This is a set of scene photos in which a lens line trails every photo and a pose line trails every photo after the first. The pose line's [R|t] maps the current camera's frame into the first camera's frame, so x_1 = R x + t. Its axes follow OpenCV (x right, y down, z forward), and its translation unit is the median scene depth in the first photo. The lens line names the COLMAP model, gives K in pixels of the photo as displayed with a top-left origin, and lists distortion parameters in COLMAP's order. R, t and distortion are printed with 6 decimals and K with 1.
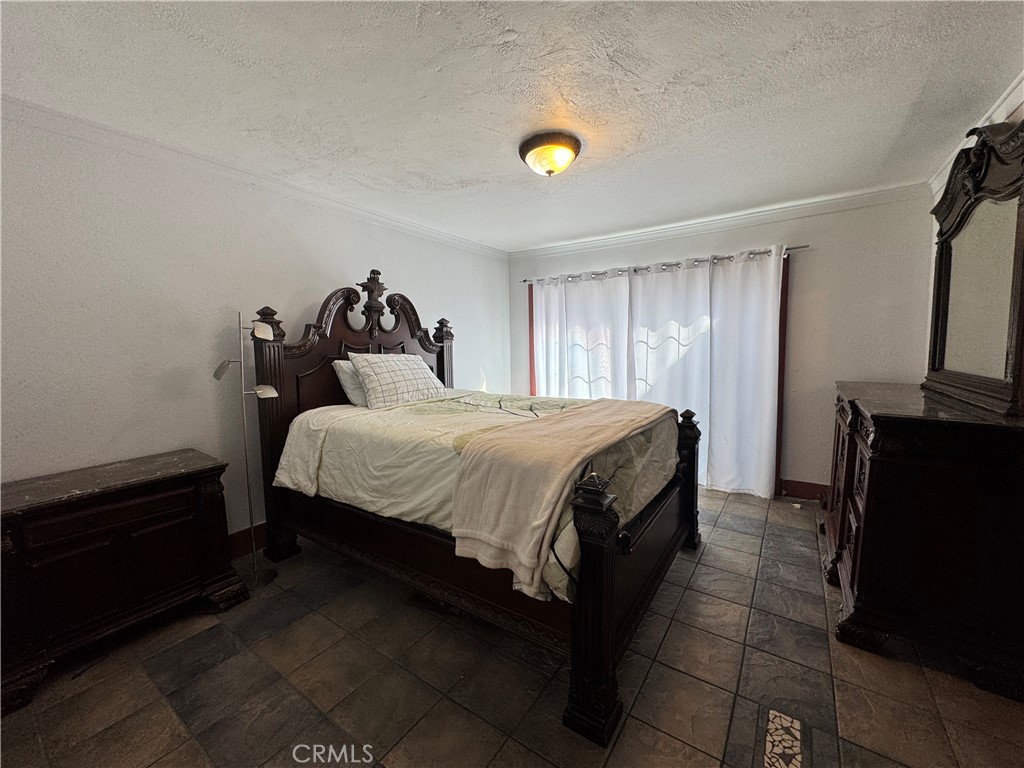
lens RADIAL K [[408.2, 0, 512.0], [0, 408.2, 384.0], [0, 0, 1]] dist [-0.001321, 0.000017]
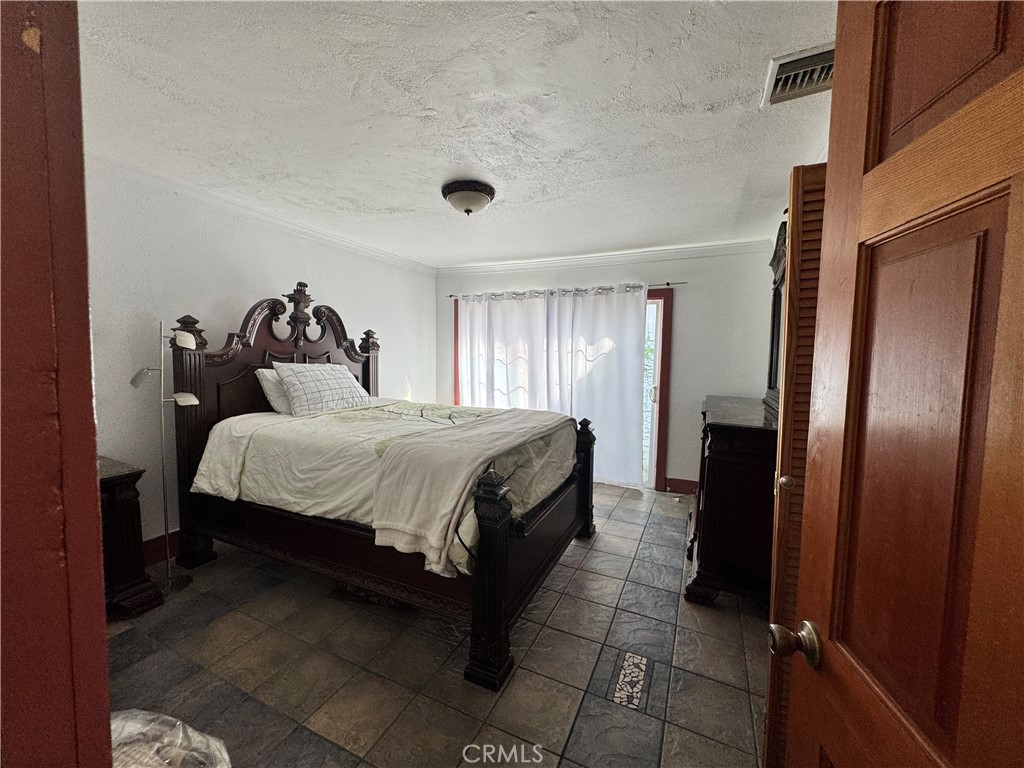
lens RADIAL K [[408.2, 0, 512.0], [0, 408.2, 384.0], [0, 0, 1]] dist [-0.001321, 0.000017]
pose [[0.985568, 0.018397, 0.168279, 0.028626], [-0.015330, 0.999692, -0.019507, -0.012129], [-0.168586, 0.016645, 0.985546, -0.147269]]
